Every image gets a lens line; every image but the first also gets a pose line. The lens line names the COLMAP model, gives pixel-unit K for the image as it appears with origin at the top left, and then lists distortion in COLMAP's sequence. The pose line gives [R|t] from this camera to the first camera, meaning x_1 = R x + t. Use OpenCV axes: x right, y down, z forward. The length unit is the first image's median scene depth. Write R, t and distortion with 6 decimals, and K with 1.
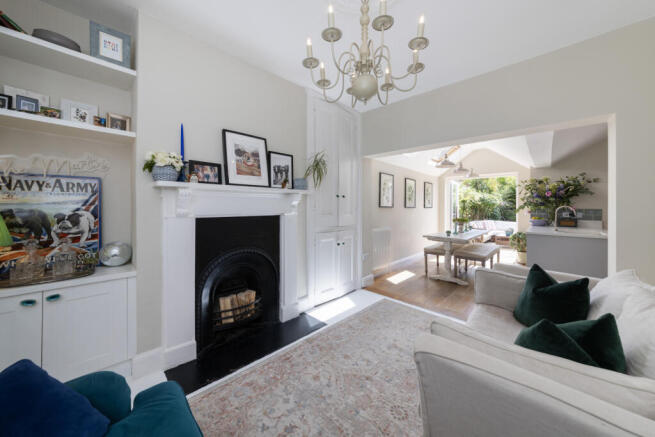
lens RADIAL K [[236.1, 0, 328.7], [0, 236.1, 205.6], [0, 0, 1]] dist [0.000300, -0.000363]
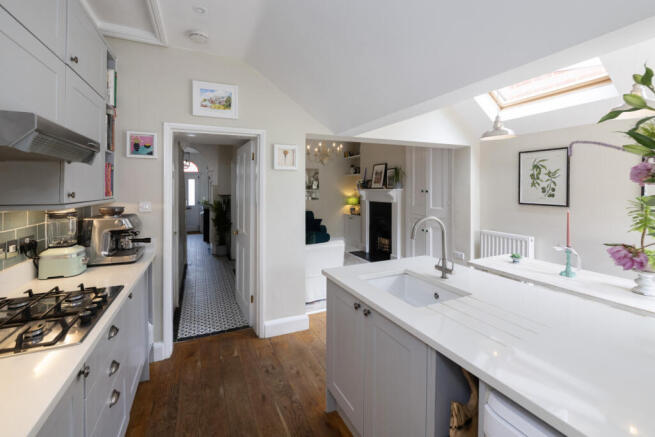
lens RADIAL K [[266.2, 0, 331.1], [0, 266.2, 194.5], [0, 0, 1]] dist [0.001447, 0.000053]
pose [[-0.356466, 0.003388, -0.934302, 1.203443], [-0.012908, 0.999880, 0.008551, -0.022207], [0.934219, 0.015108, -0.356379, 0.838381]]
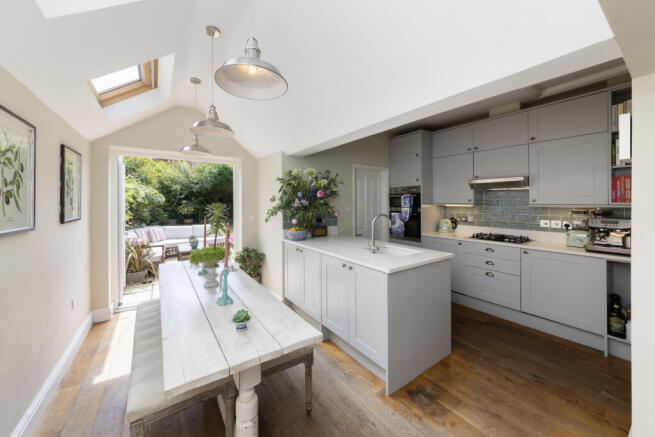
lens RADIAL K [[236.1, 0, 313.1], [0, 236.1, 198.2], [0, 0, 1]] dist [0.000300, -0.000363]
pose [[0.221980, 0.004102, 0.975042, 0.247603], [-0.000125, 0.999991, -0.004178, -0.034573], [-0.975051, 0.000806, 0.221979, 0.858271]]
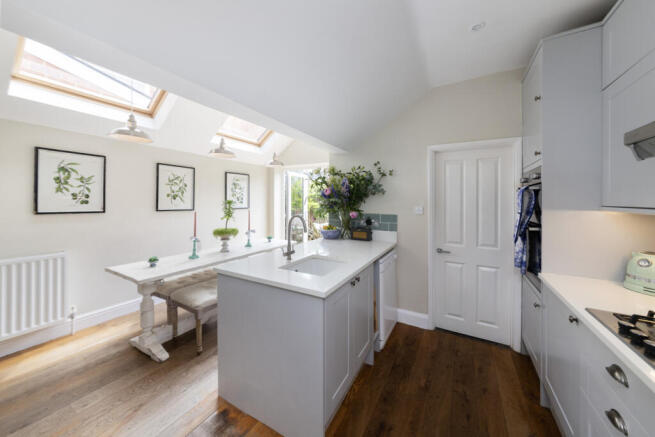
lens RADIAL K [[236.1, 0, 336.9], [0, 236.1, 197.3], [0, 0, 1]] dist [0.000300, -0.000363]
pose [[0.962556, 0.002231, 0.271072, 0.774175], [-0.000907, 0.999987, -0.005008, -0.031224], [-0.271080, 0.004575, 0.962546, 0.364950]]
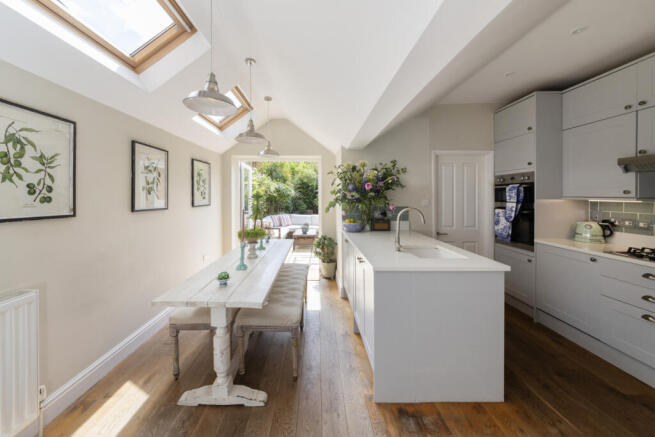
lens RADIAL K [[236.1, 0, 317.6], [0, 236.1, 195.1], [0, 0, 1]] dist [0.000300, -0.000363]
pose [[0.723026, -0.006843, 0.690787, 0.353349], [0.001936, 0.999967, 0.007879, -0.029716], [-0.690818, -0.004359, 0.723016, 0.606425]]
